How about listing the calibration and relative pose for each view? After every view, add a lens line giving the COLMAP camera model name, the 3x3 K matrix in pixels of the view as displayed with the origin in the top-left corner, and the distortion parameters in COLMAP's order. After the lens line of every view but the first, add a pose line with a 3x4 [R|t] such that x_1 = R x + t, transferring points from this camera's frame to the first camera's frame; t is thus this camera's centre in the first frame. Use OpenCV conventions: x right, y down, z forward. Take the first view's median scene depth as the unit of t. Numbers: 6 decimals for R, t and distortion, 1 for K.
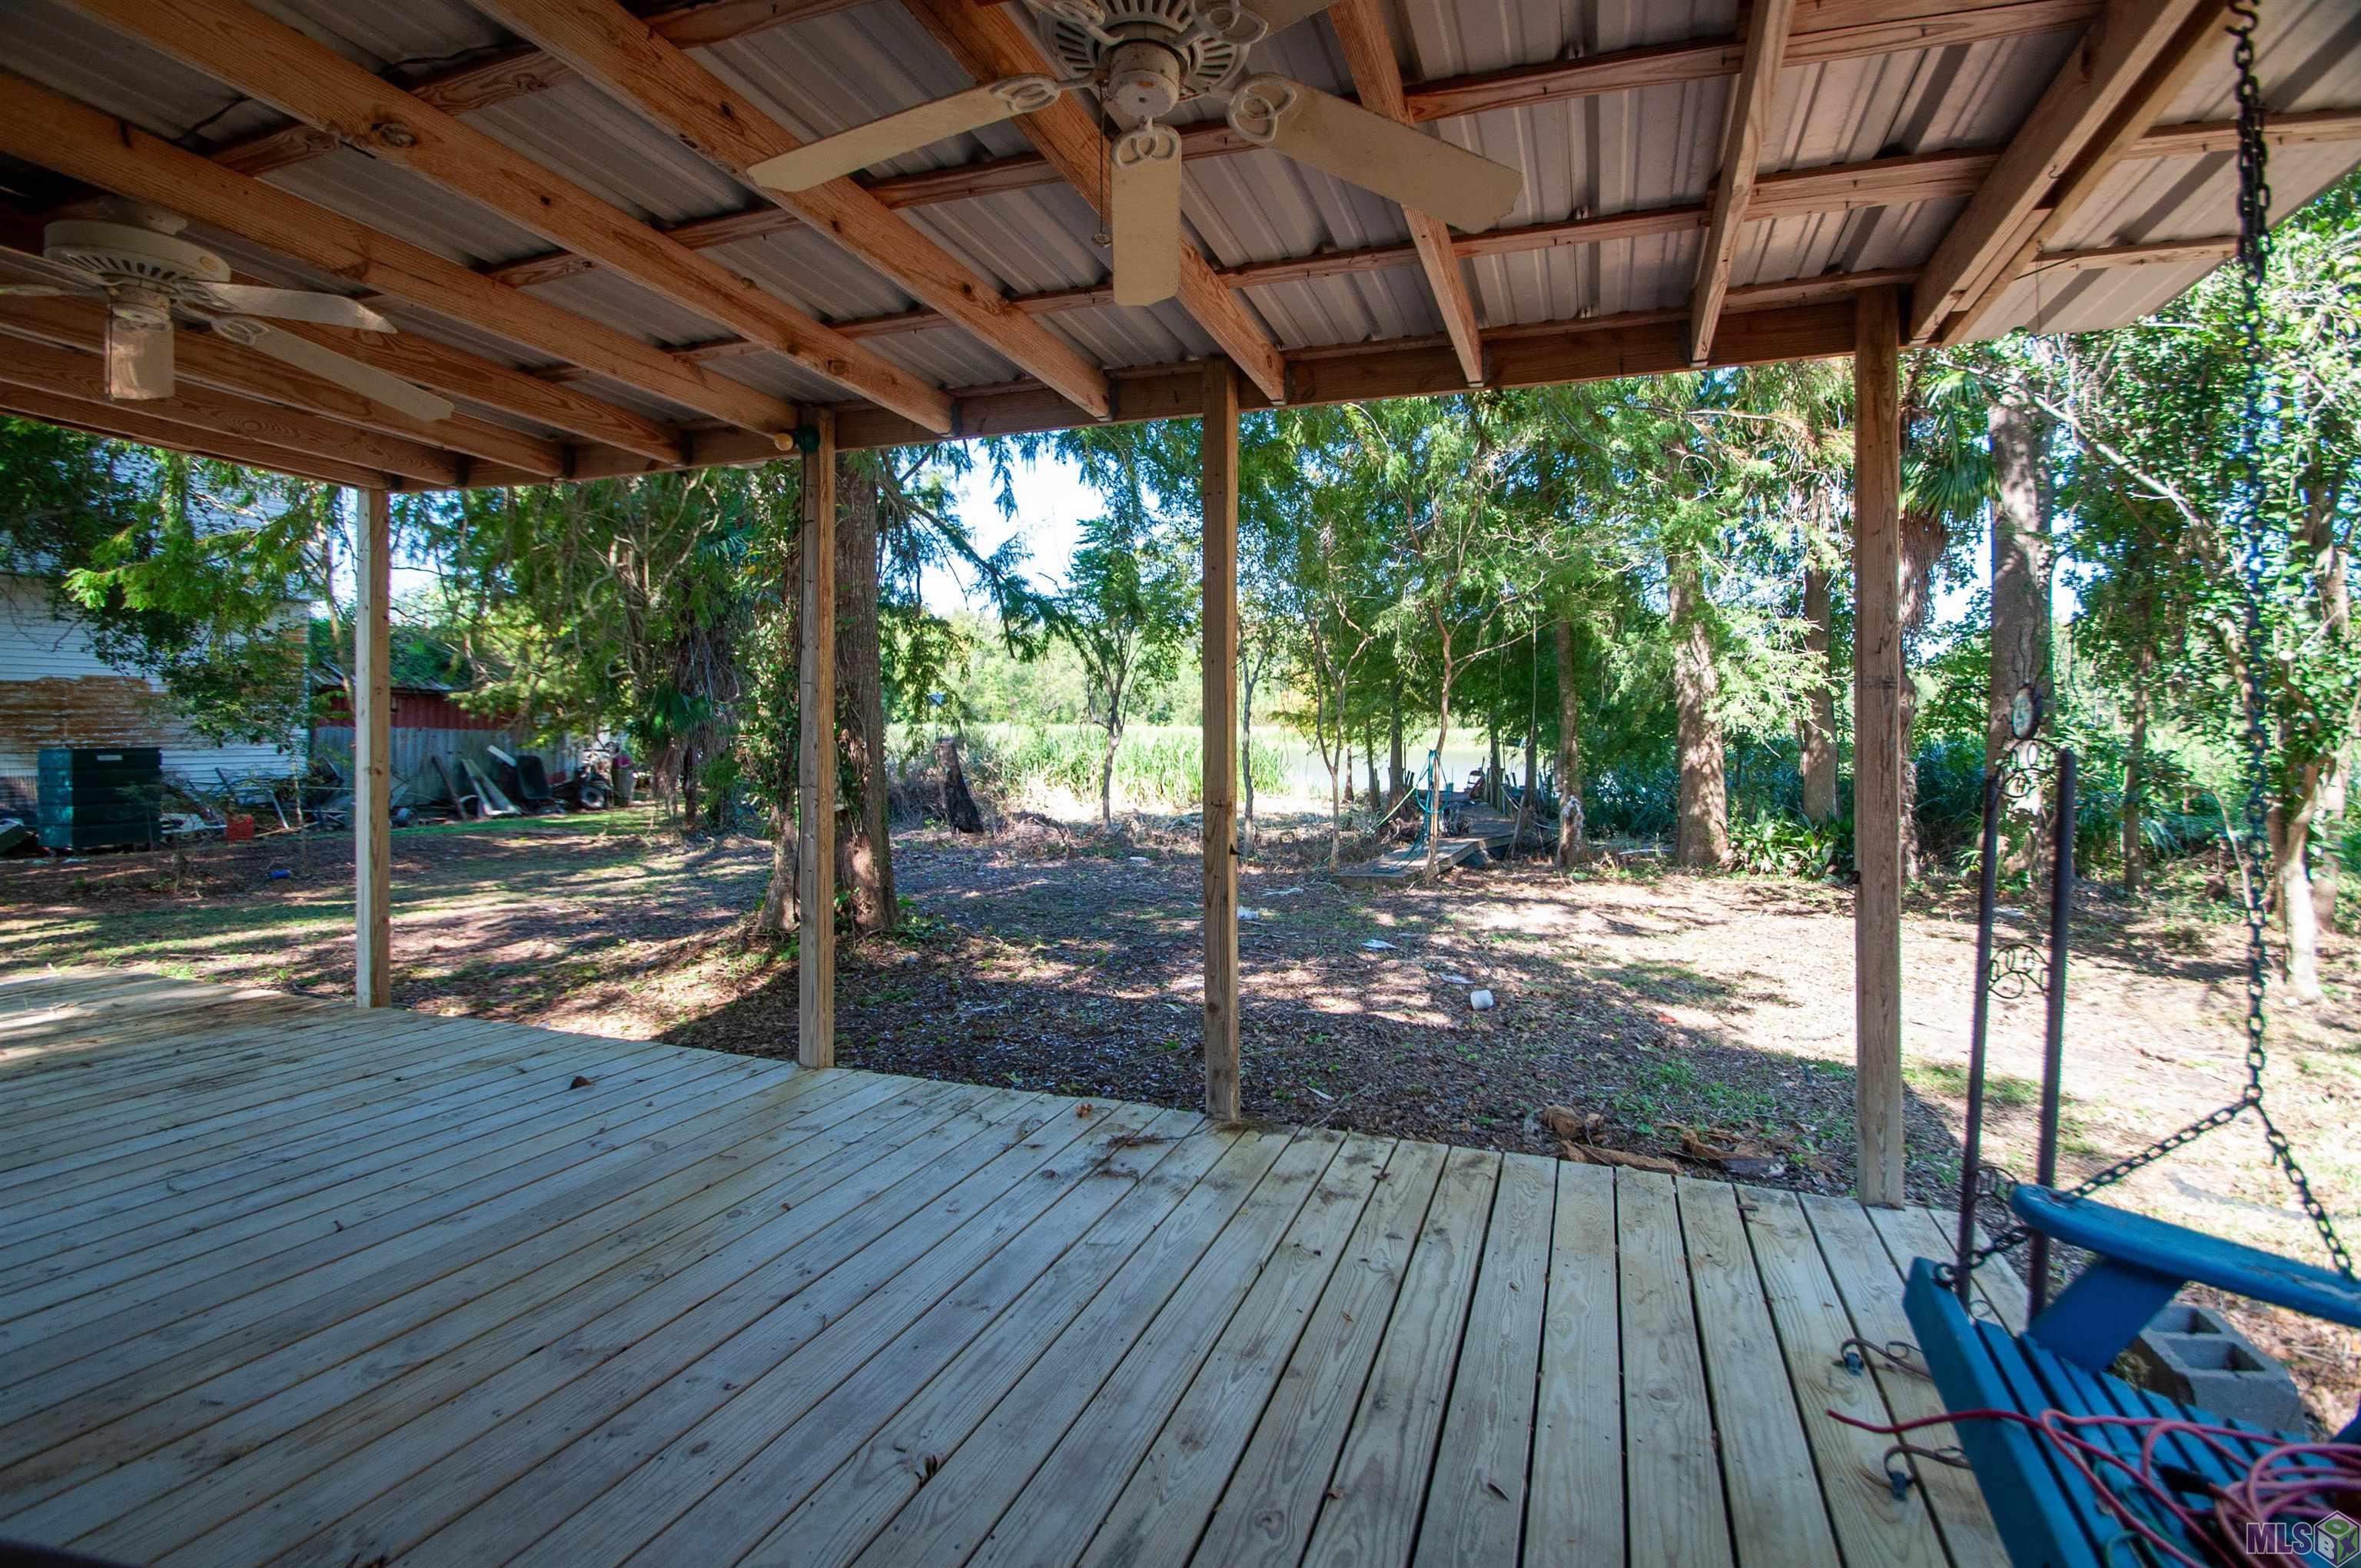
lens RADIAL K [[1139.0, 0, 1182.3], [0, 1139.0, 709.4], [0, 0, 1]] dist [0.000932, 0.000421]
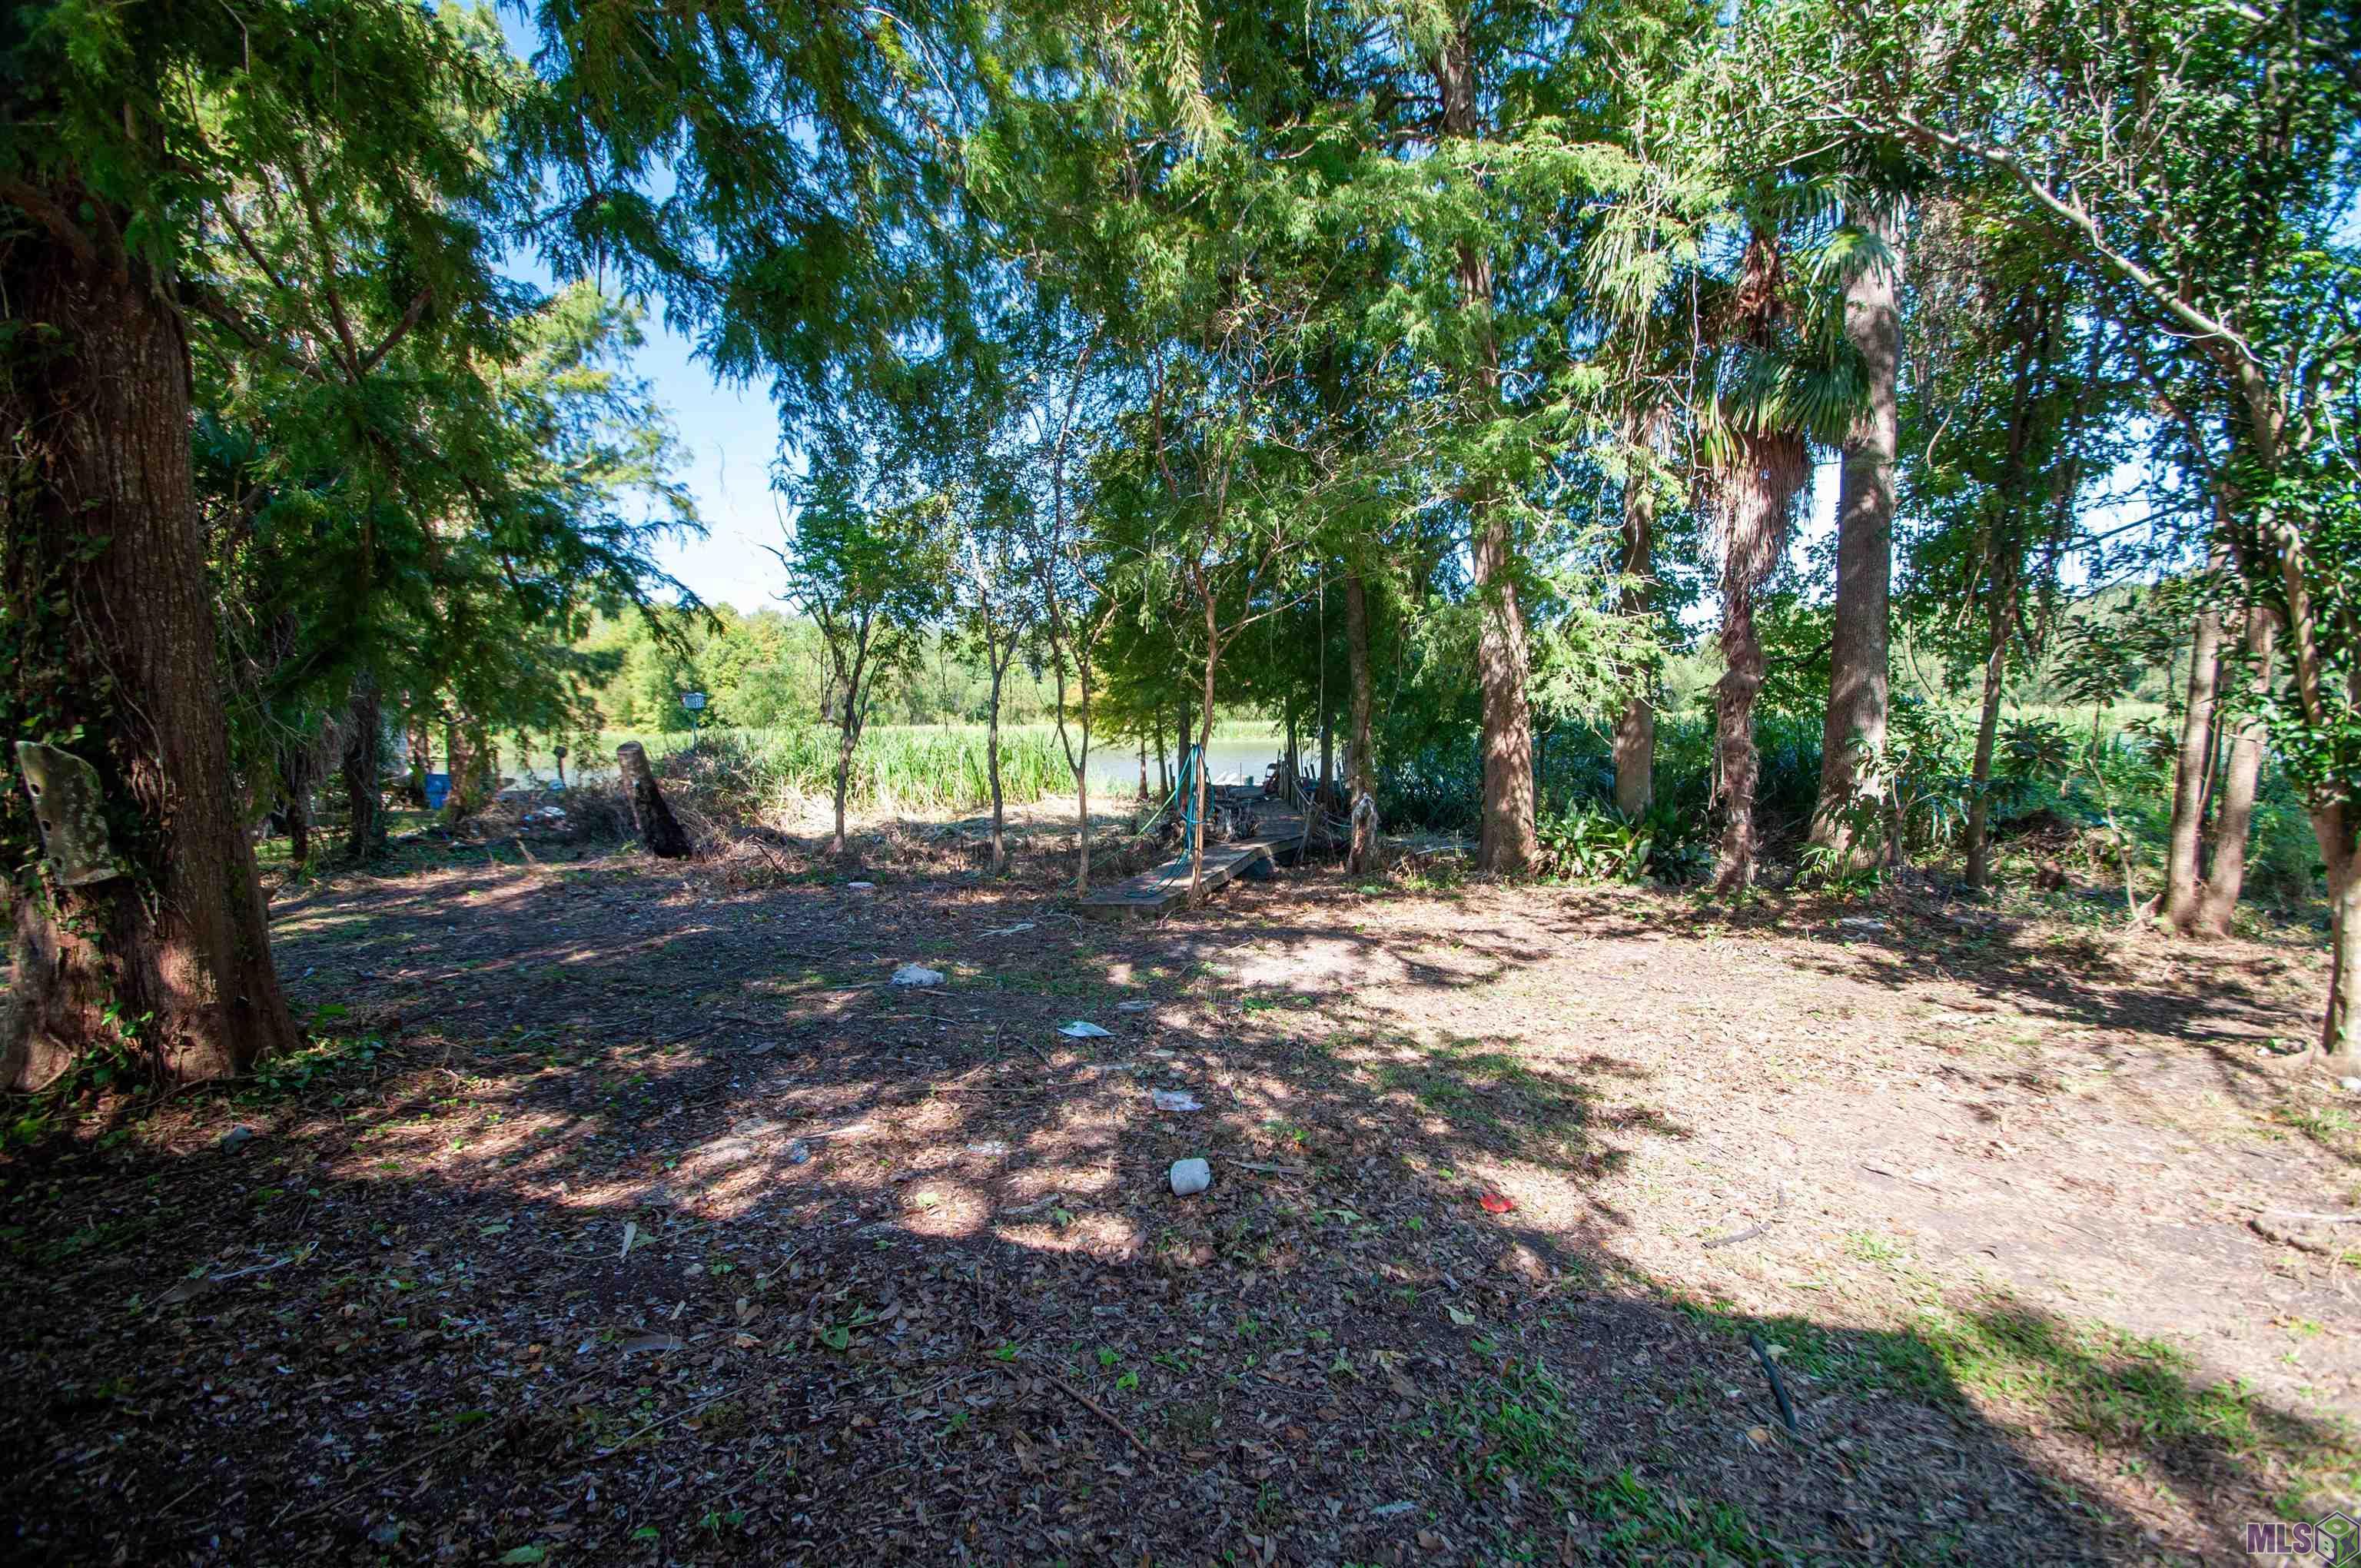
lens RADIAL K [[1068.1, 0, 1187.4], [0, 1068.1, 821.5], [0, 0, 1]] dist [0.001968, 0.000004]
pose [[0.987522, -0.037487, 0.152951, 0.098234], [0.021035, 0.993950, 0.107798, 0.007931], [-0.156067, -0.103235, 0.982337, 0.259959]]
